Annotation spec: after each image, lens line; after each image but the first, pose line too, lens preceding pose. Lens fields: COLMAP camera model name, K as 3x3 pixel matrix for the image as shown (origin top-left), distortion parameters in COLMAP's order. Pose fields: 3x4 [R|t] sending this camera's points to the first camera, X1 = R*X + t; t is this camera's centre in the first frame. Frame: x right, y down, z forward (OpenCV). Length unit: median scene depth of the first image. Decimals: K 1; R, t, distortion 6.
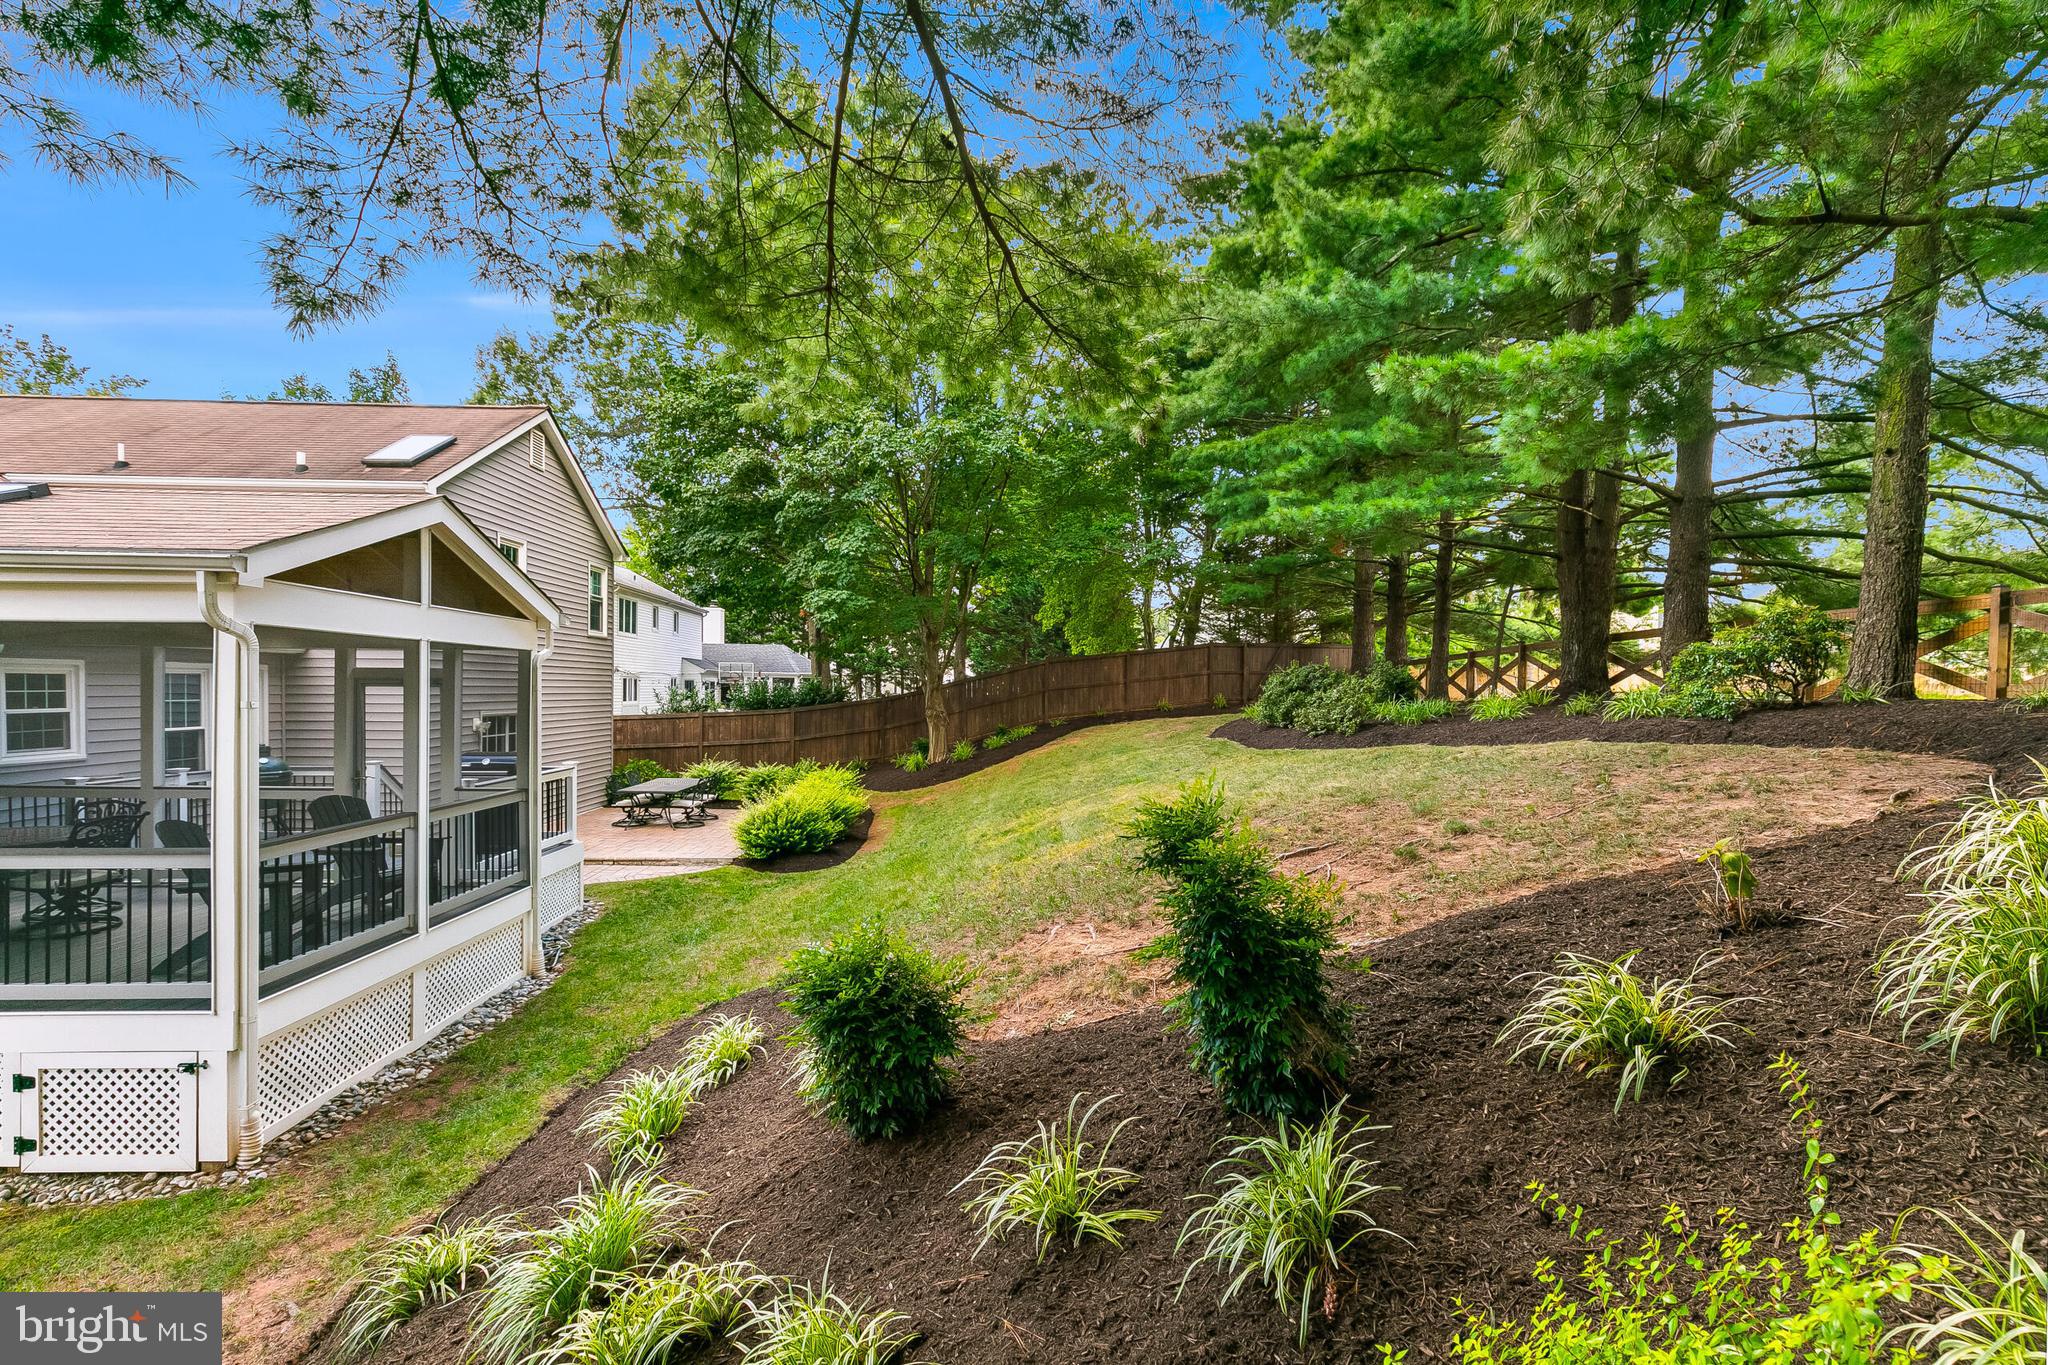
lens RADIAL K [[922.2, 0, 1015.0], [0, 922.2, 685.9], [0, 0, 1]] dist [0.002586, 0.000300]
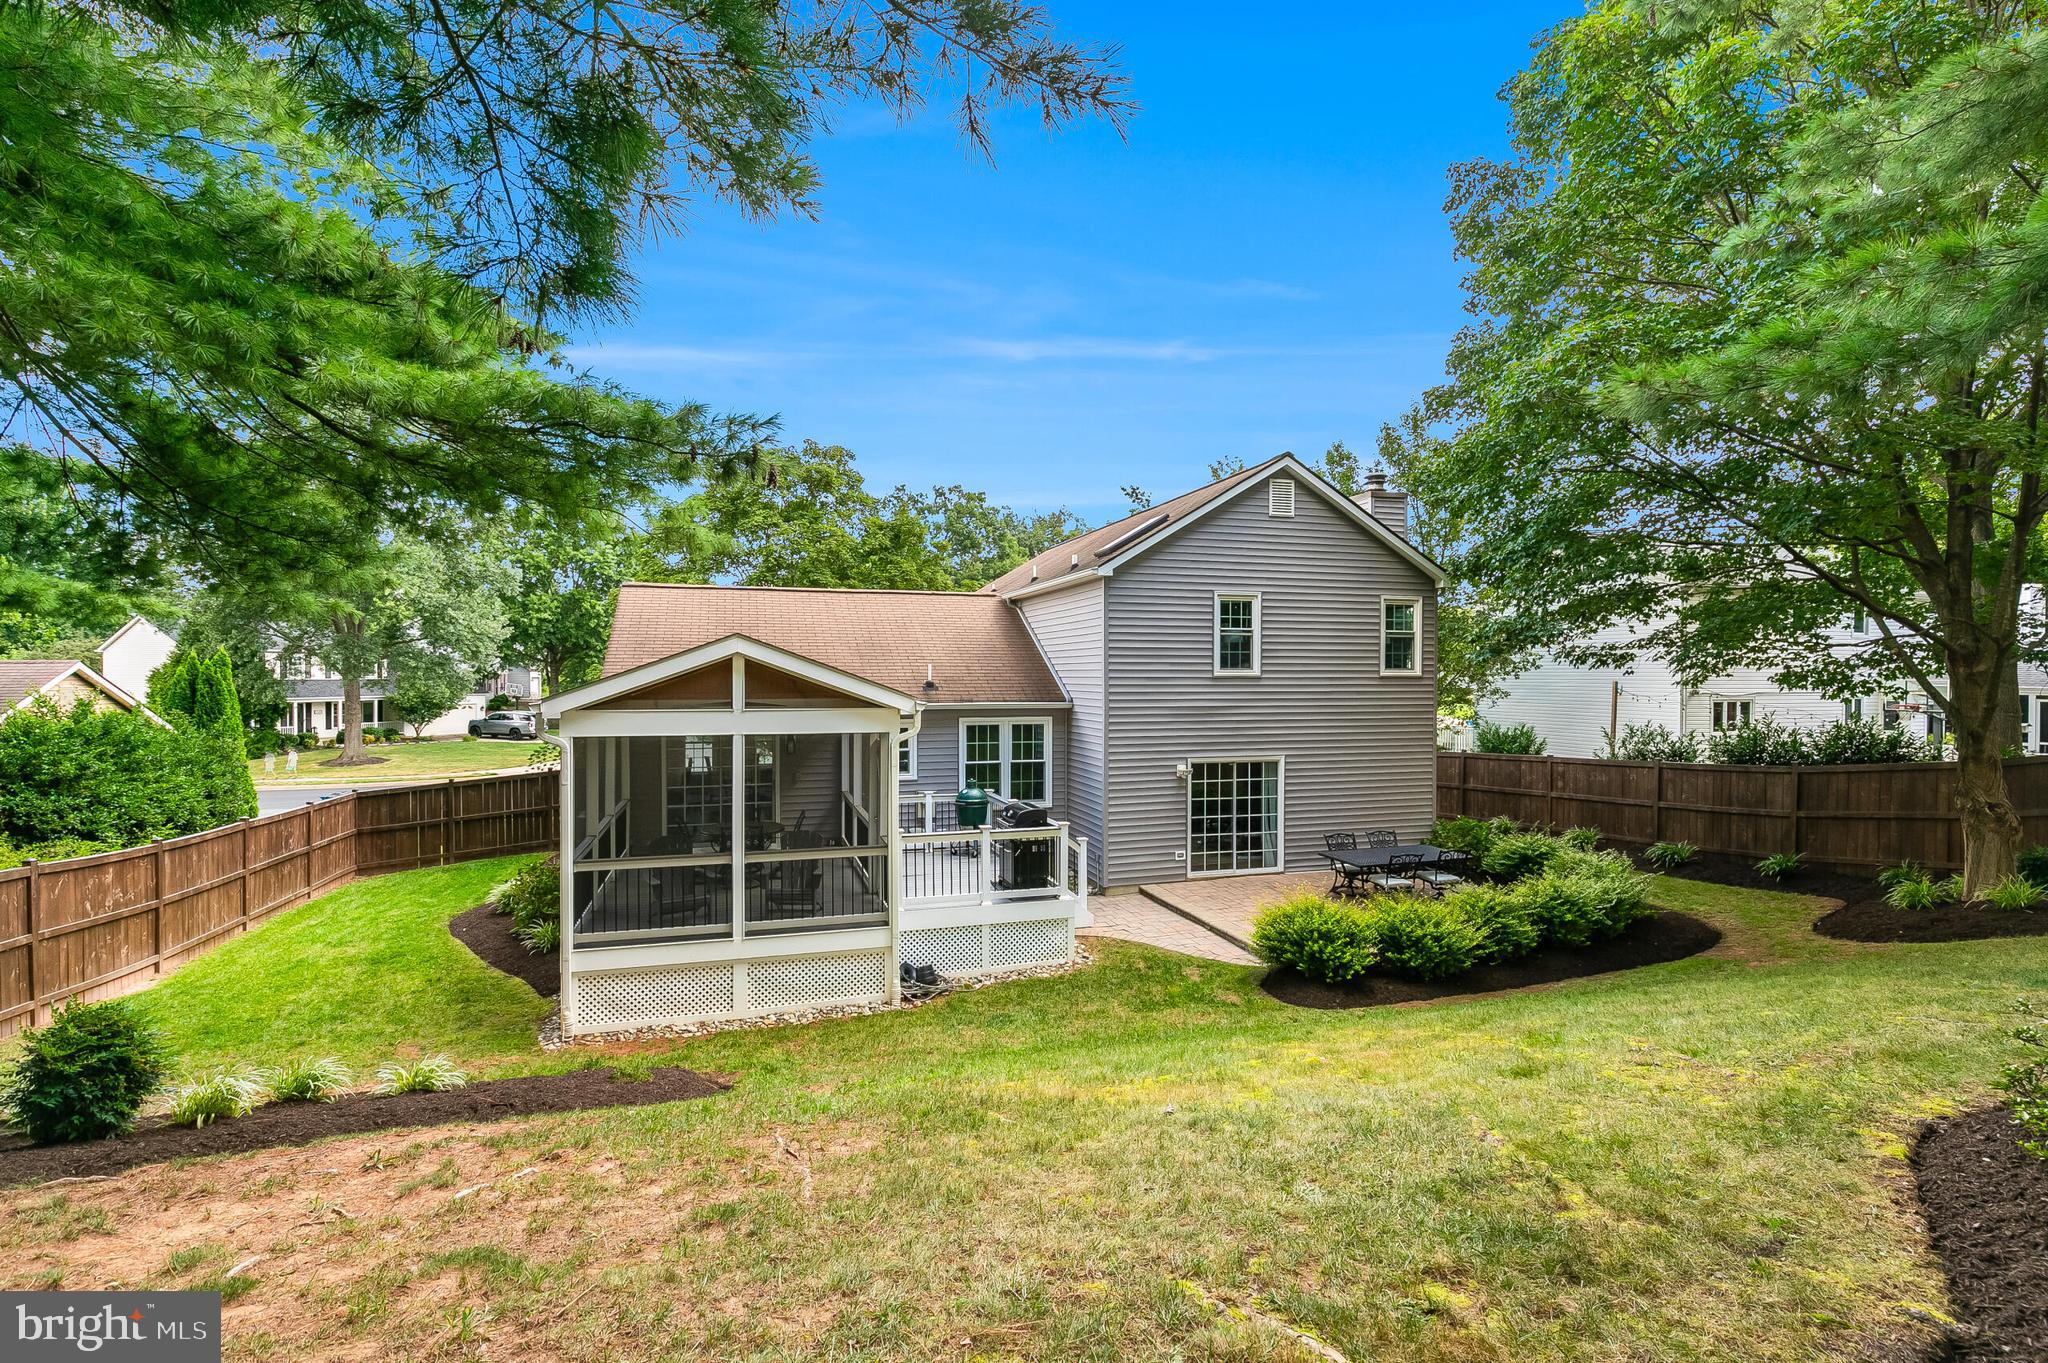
lens RADIAL K [[922.2, 0, 1015.0], [0, 922.2, 684.9], [0, 0, 1]] dist [0.002586, 0.000300]
pose [[0.255845, 0.003828, -0.966710, 0.833095], [0.005370, 0.999971, 0.005381, -0.130357], [0.966703, -0.006569, 0.255817, 1.021932]]
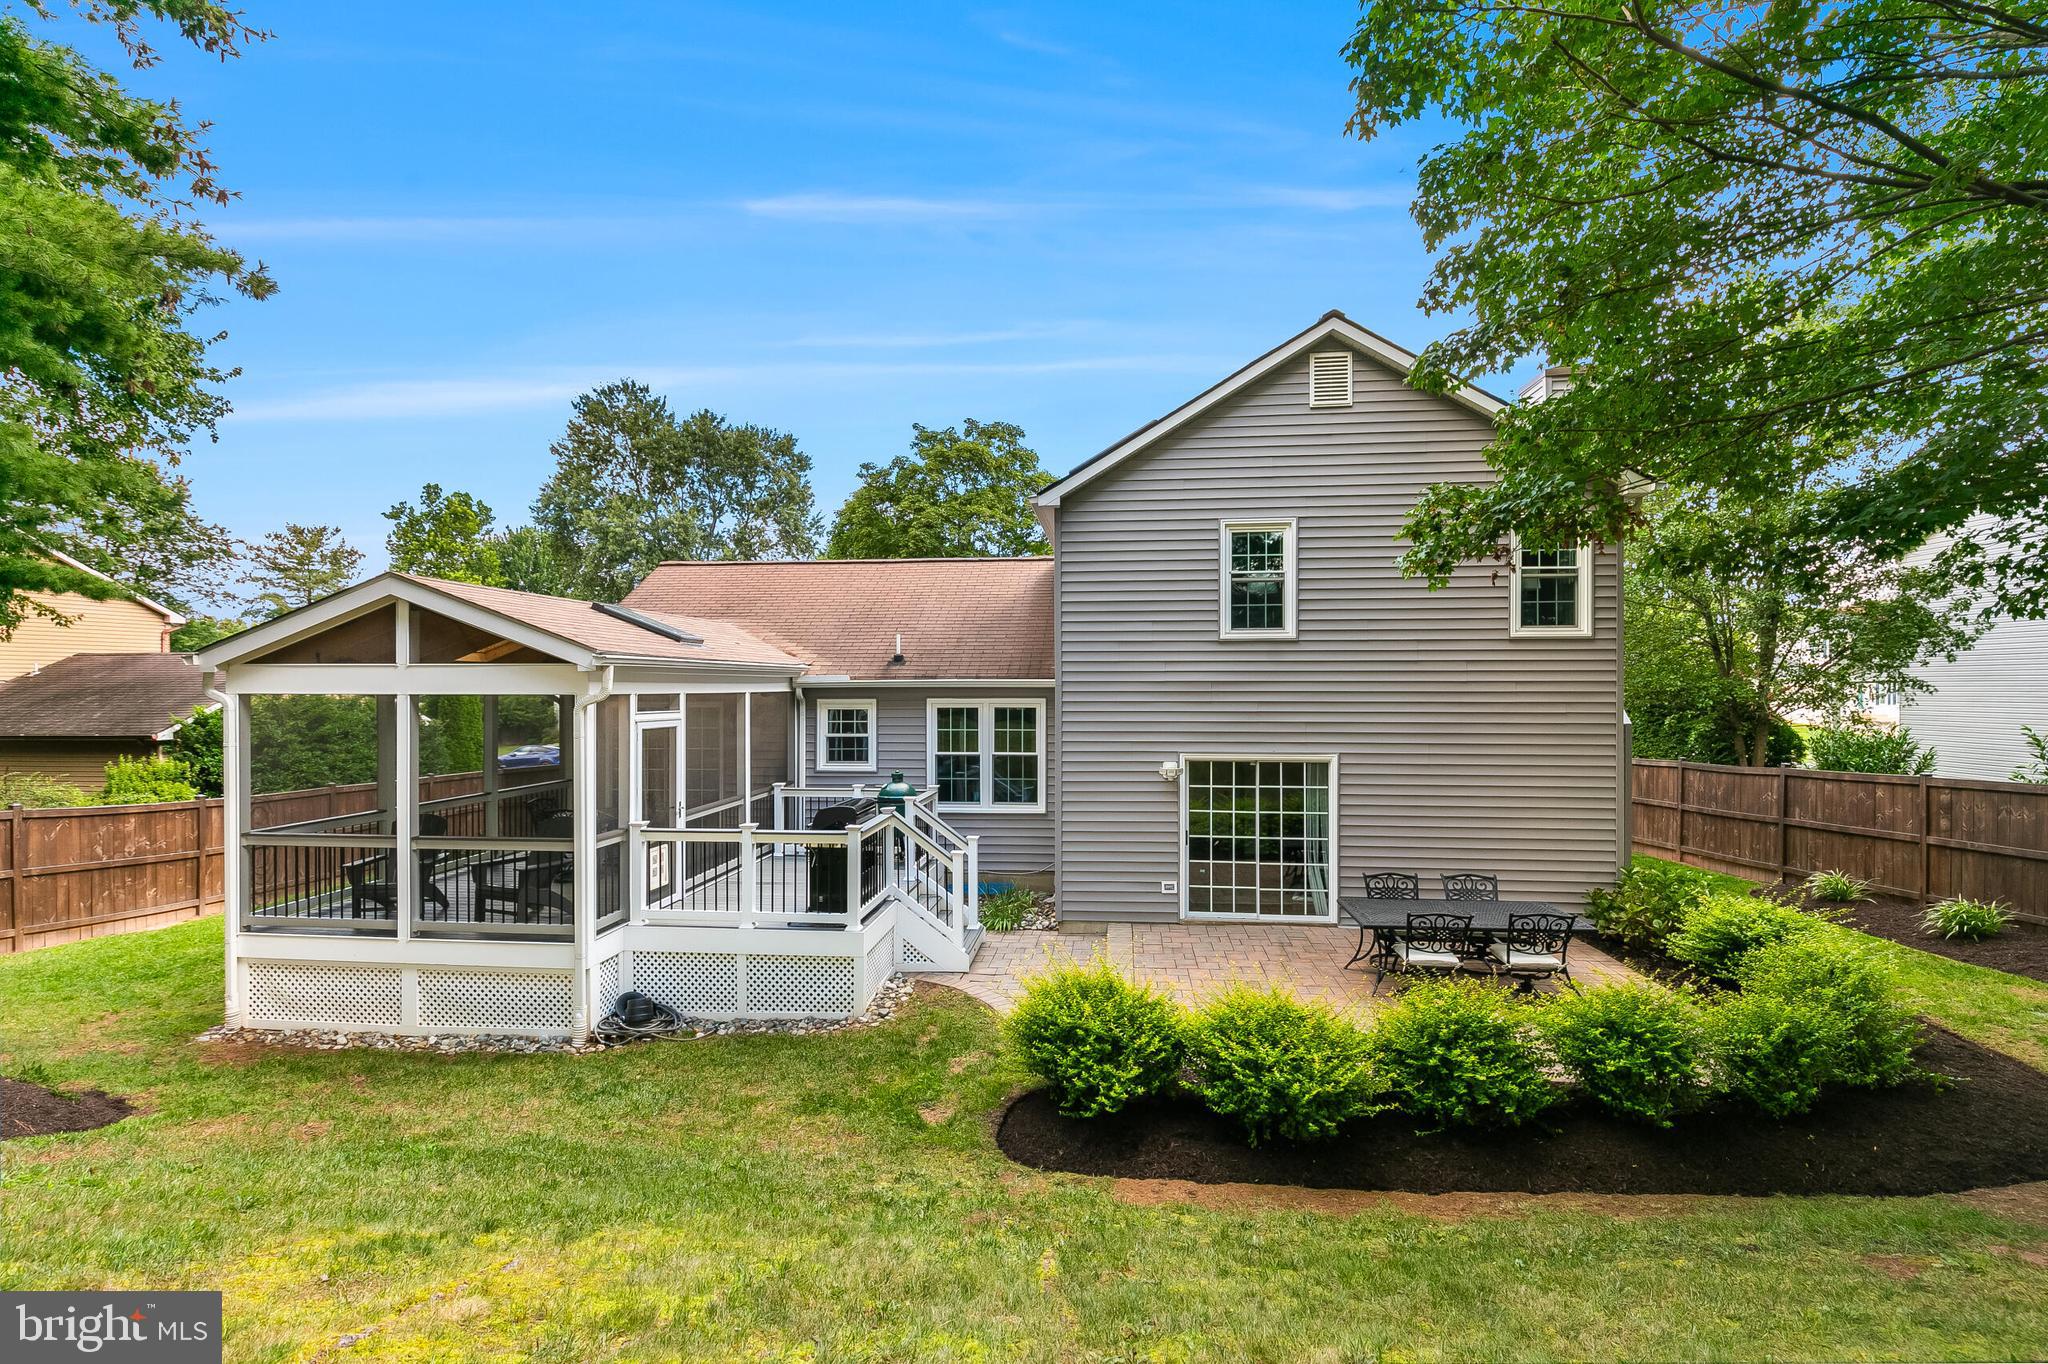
lens RADIAL K [[912.5, 0, 1032.6], [0, 912.5, 691.3], [0, 0, 1]] dist [0.000939, 0.000051]
pose [[-0.129936, -0.003518, -0.991516, 0.414182], [0.003646, 0.999985, -0.004026, -0.044935], [0.991516, -0.004139, -0.129921, 1.911227]]
